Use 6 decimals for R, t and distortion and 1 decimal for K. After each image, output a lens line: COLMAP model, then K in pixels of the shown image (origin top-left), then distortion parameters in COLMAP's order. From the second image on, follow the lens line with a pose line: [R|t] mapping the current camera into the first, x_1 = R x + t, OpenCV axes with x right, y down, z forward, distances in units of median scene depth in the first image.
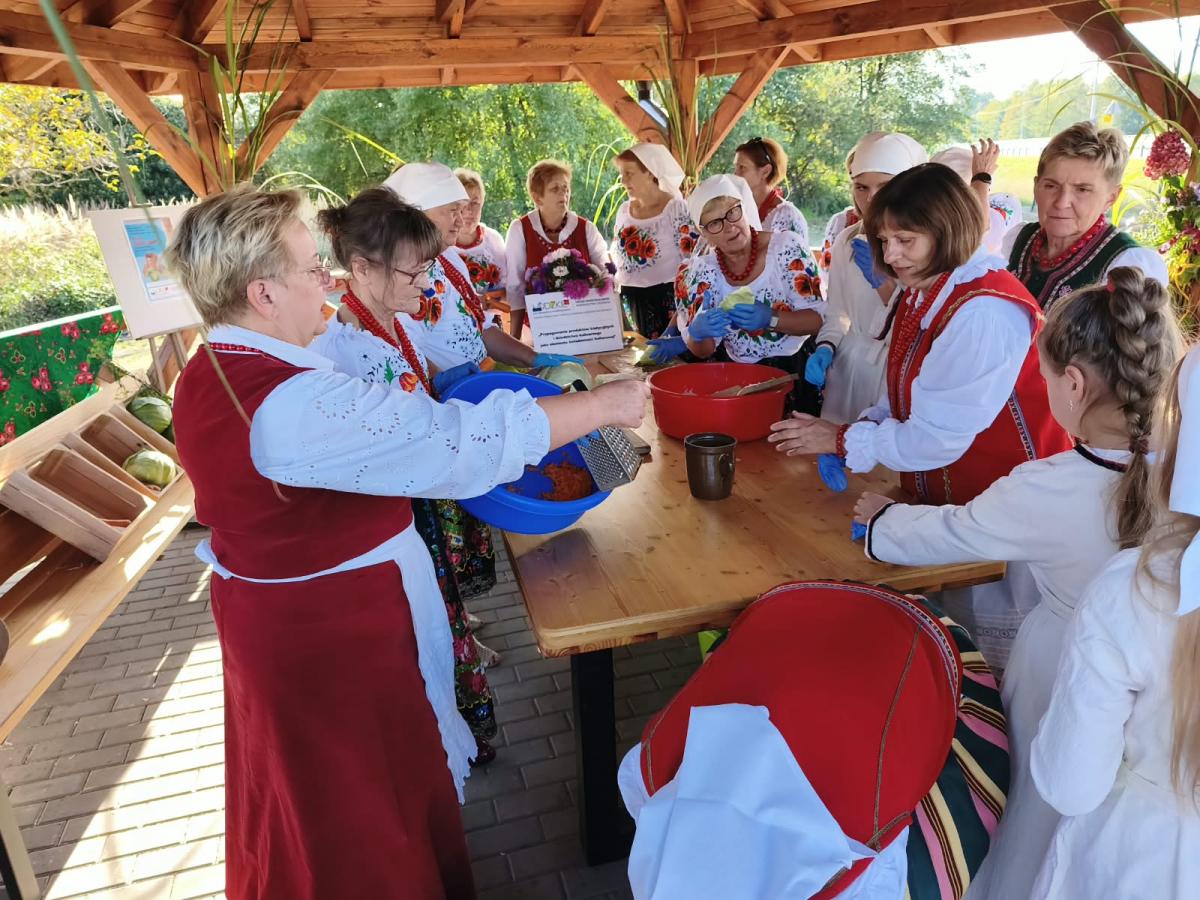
lens RADIAL K [[845.1, 0, 600.1], [0, 845.1, 452.5], [0, 0, 1]] dist [0.001365, -0.002722]
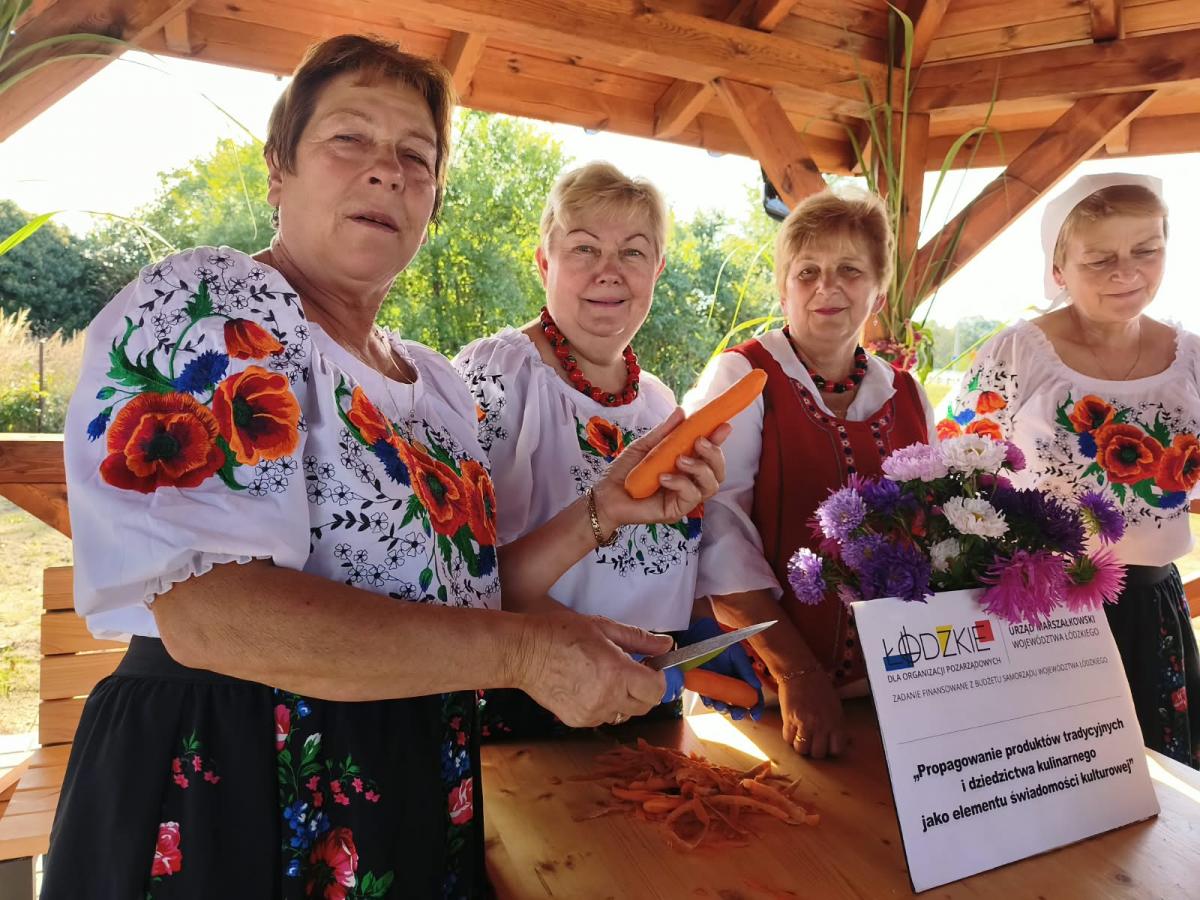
lens RADIAL K [[839.9, 0, 600.7], [0, 839.9, 459.1], [0, 0, 1]] dist [-0.000823, 0.005071]
pose [[0.985644, 0.081912, 0.147638, -0.154604], [-0.047998, 0.974292, -0.220118, -0.128925], [-0.161873, 0.209872, 0.964236, 0.583548]]
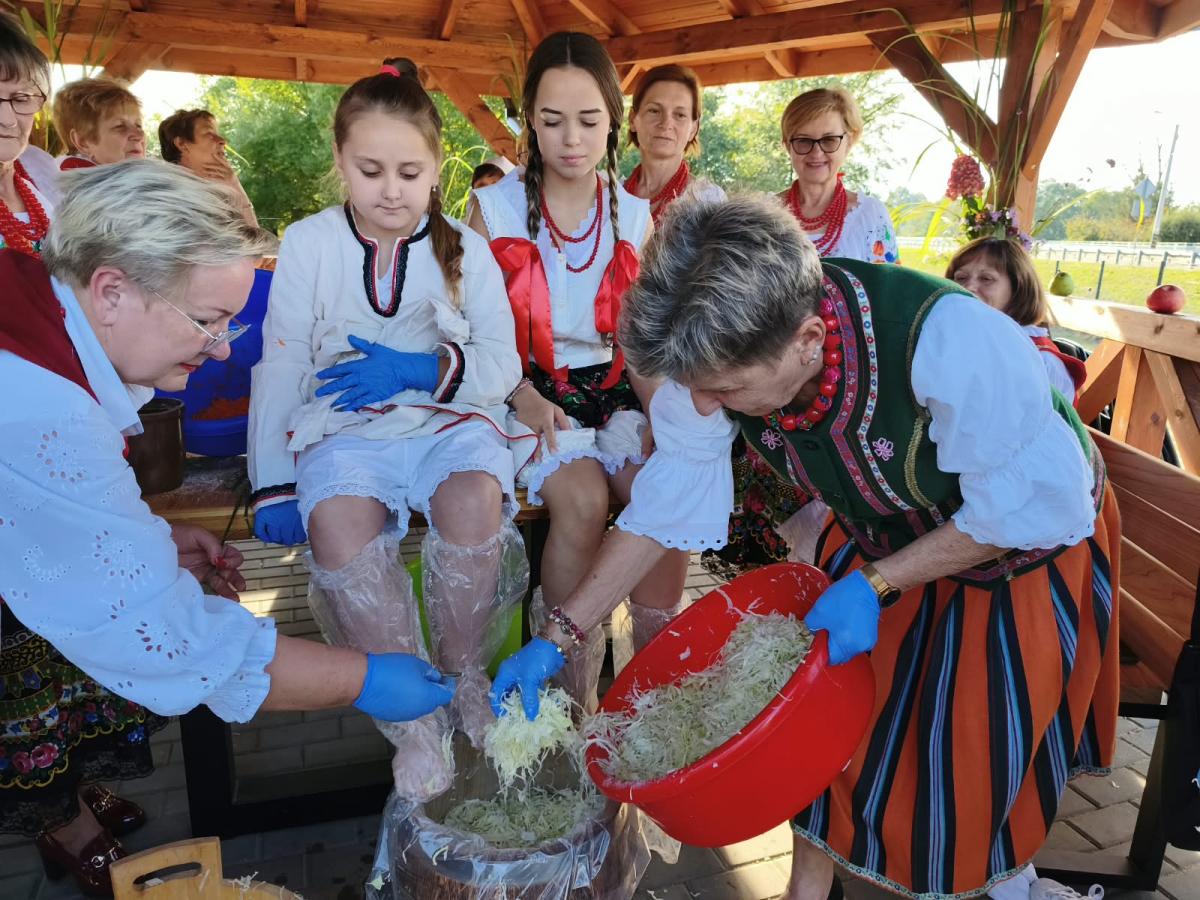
lens RADIAL K [[851.6, 0, 600.0], [0, 851.6, 450.0], [0, 0, 1]] dist [-0.006182, -0.000339]
pose [[0.995325, 0.059895, 0.075772, 0.129485], [-0.053813, 0.995349, -0.079907, 0.057408], [-0.080205, 0.075456, 0.993918, 0.034914]]
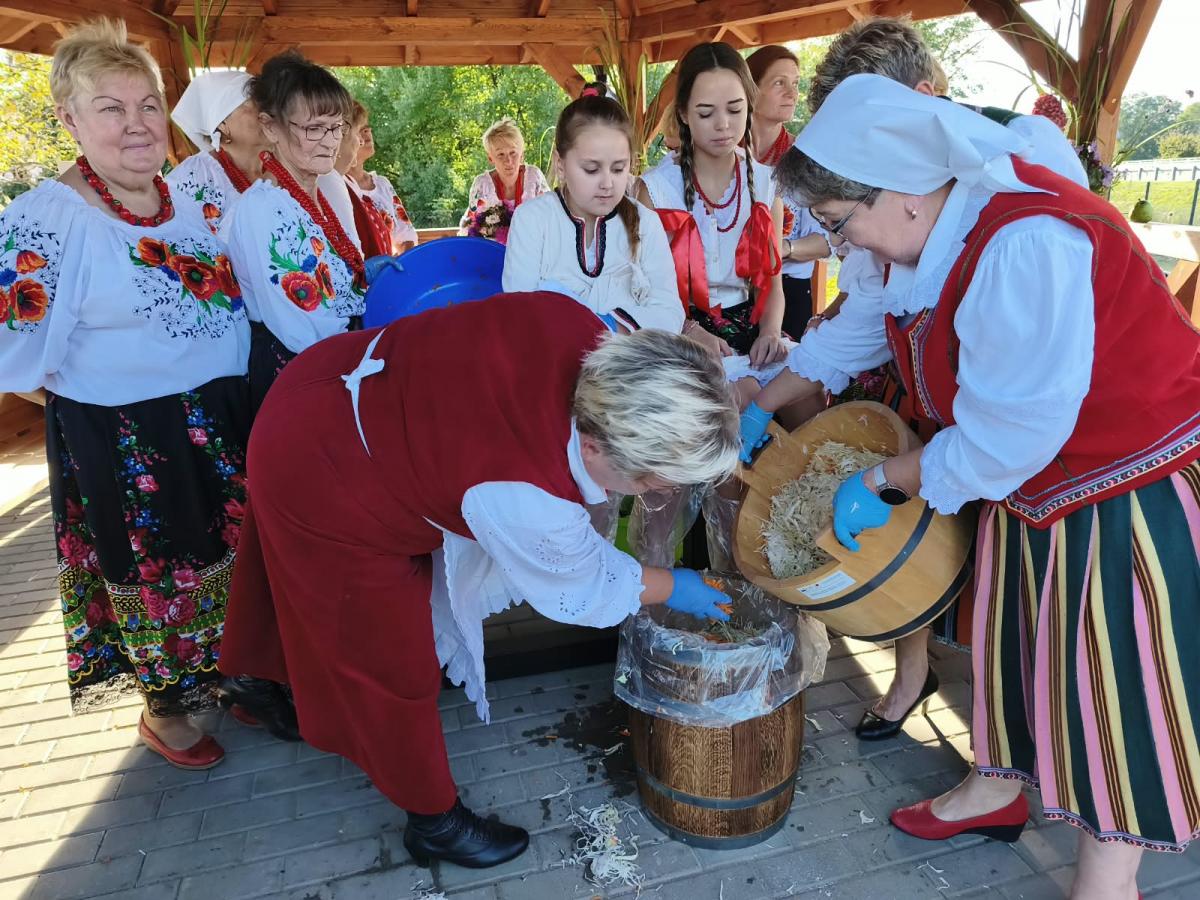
lens RADIAL K [[845.1, 0, 600.1], [0, 845.1, 452.5], [0, 0, 1]] dist [0.001365, -0.002722]
pose [[0.999863, 0.014983, -0.007053, 0.082390], [-0.015133, 0.999650, -0.021700, 0.081193], [0.006726, 0.021804, 0.999740, -0.054122]]
